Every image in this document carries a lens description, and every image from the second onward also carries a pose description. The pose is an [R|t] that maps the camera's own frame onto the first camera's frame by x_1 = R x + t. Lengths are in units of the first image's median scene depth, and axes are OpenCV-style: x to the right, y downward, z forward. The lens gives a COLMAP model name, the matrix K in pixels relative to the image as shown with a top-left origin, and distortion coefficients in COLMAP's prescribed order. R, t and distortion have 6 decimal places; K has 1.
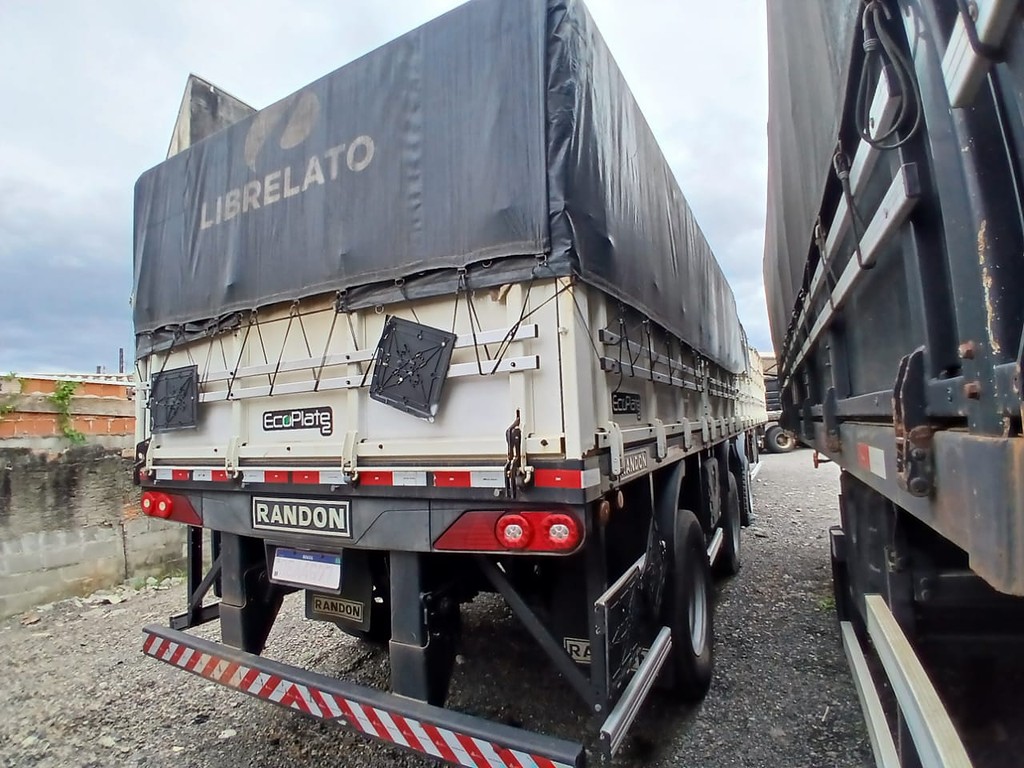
lens RADIAL K [[514.6, 0, 512.0], [0, 514.6, 384.0], [0, 0, 1]] dist [0.001235, -0.000367]
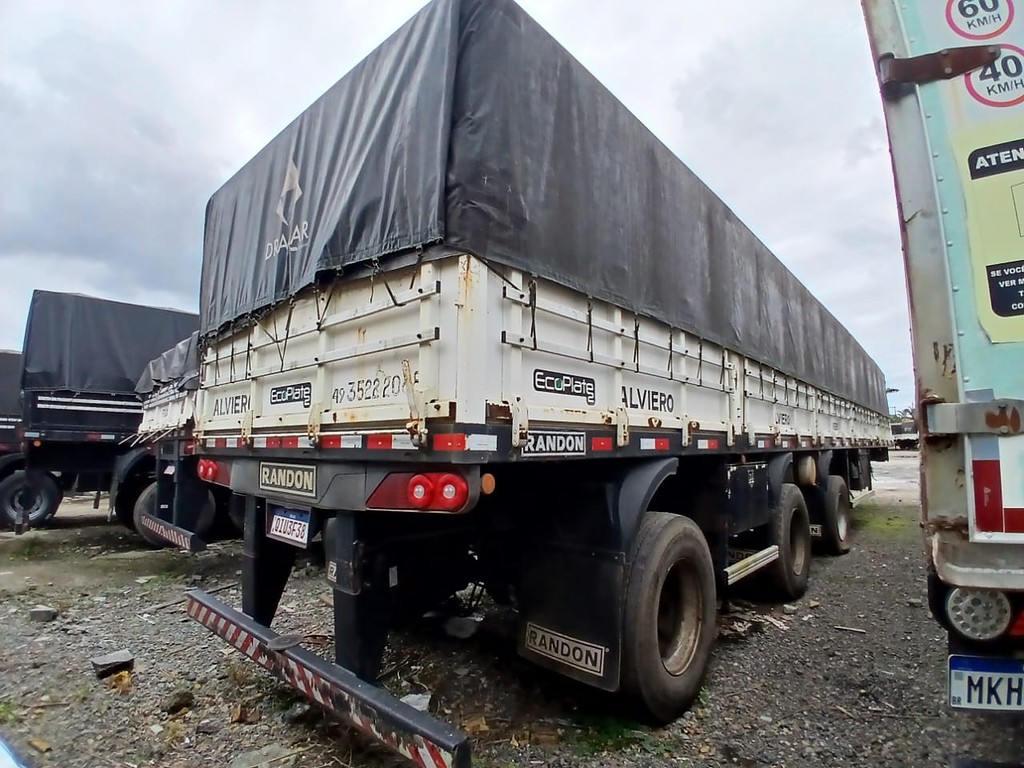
lens RADIAL K [[505.1, 0, 512.0], [0, 505.1, 384.0], [0, 0, 1]] dist [0.003366, -0.042857]
pose [[0.971999, 0.021669, -0.233983, 0.336264], [-0.032221, 0.998624, -0.041369, 0.077720], [0.232765, 0.047750, 0.971360, 0.015072]]
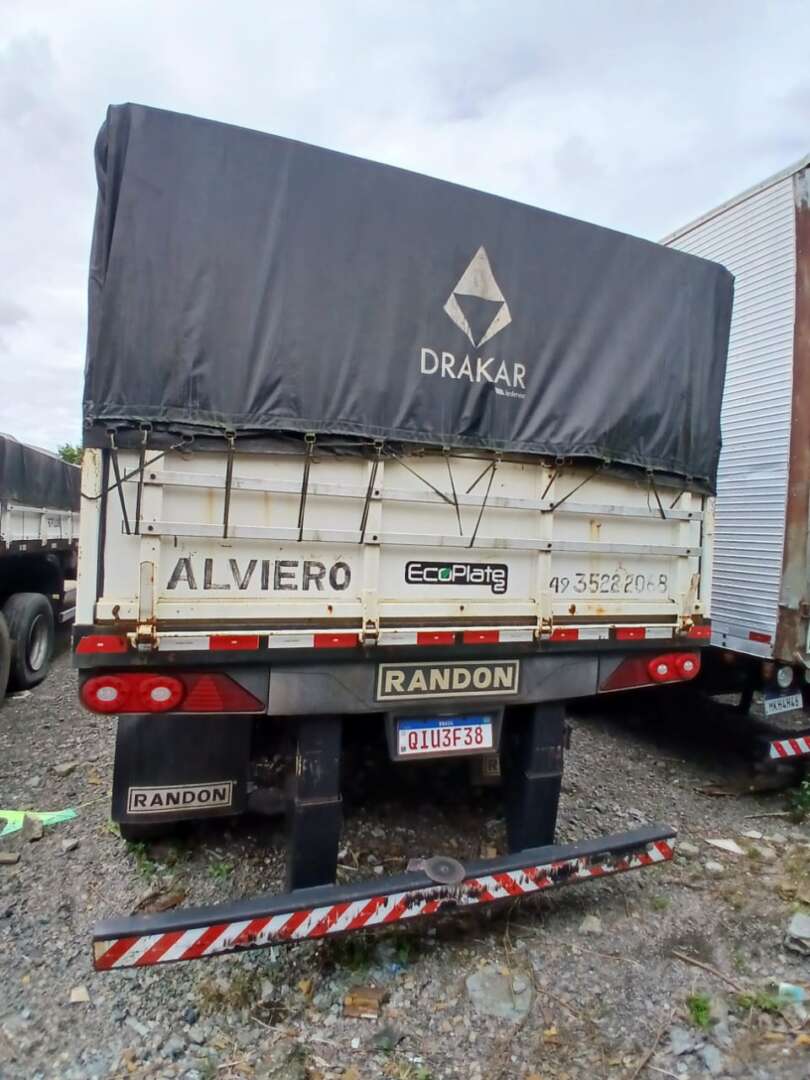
lens RADIAL K [[532.7, 0, 405.0], [0, 532.7, 540.0], [0, 0, 1]] dist [0.003366, -0.042857]
pose [[0.671614, 0.076853, 0.736904, -1.193816], [-0.129836, 0.991423, 0.014935, 0.008203], [-0.729436, -0.105707, 0.675832, 0.451847]]
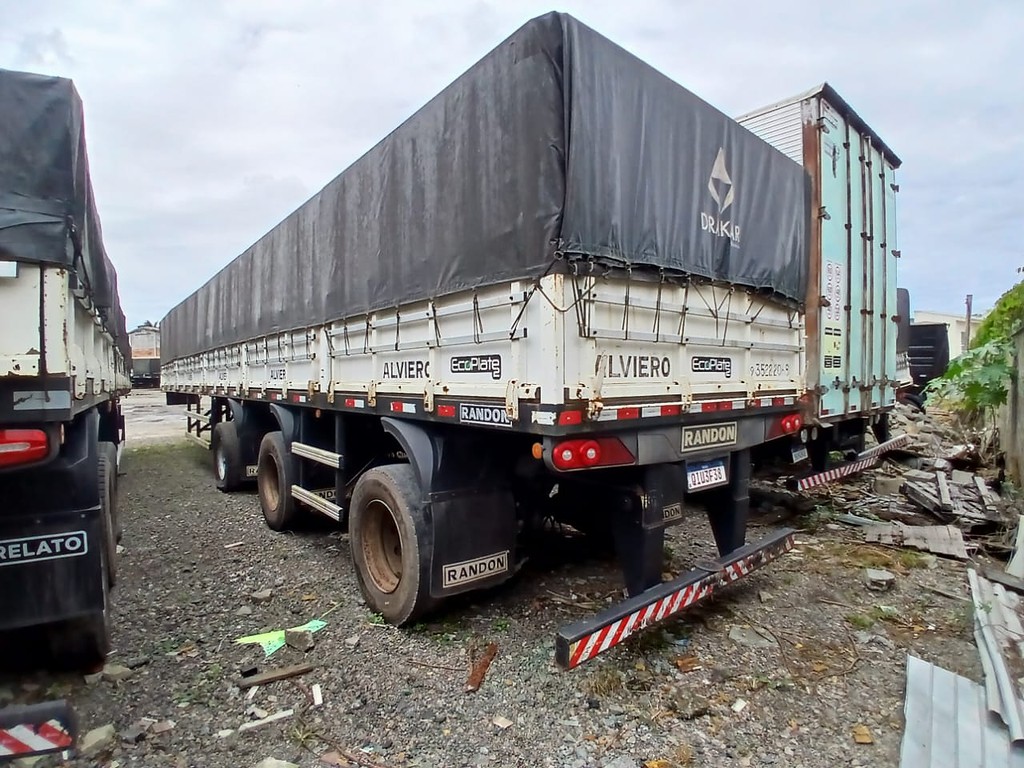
lens RADIAL K [[505.1, 0, 512.0], [0, 505.1, 384.0], [0, 0, 1]] dist [0.003366, -0.042857]
pose [[0.384745, 0.038050, 0.922238, -1.865632], [-0.074761, 0.997152, -0.009952, 0.173889], [-0.919990, -0.065118, 0.386493, 0.984655]]
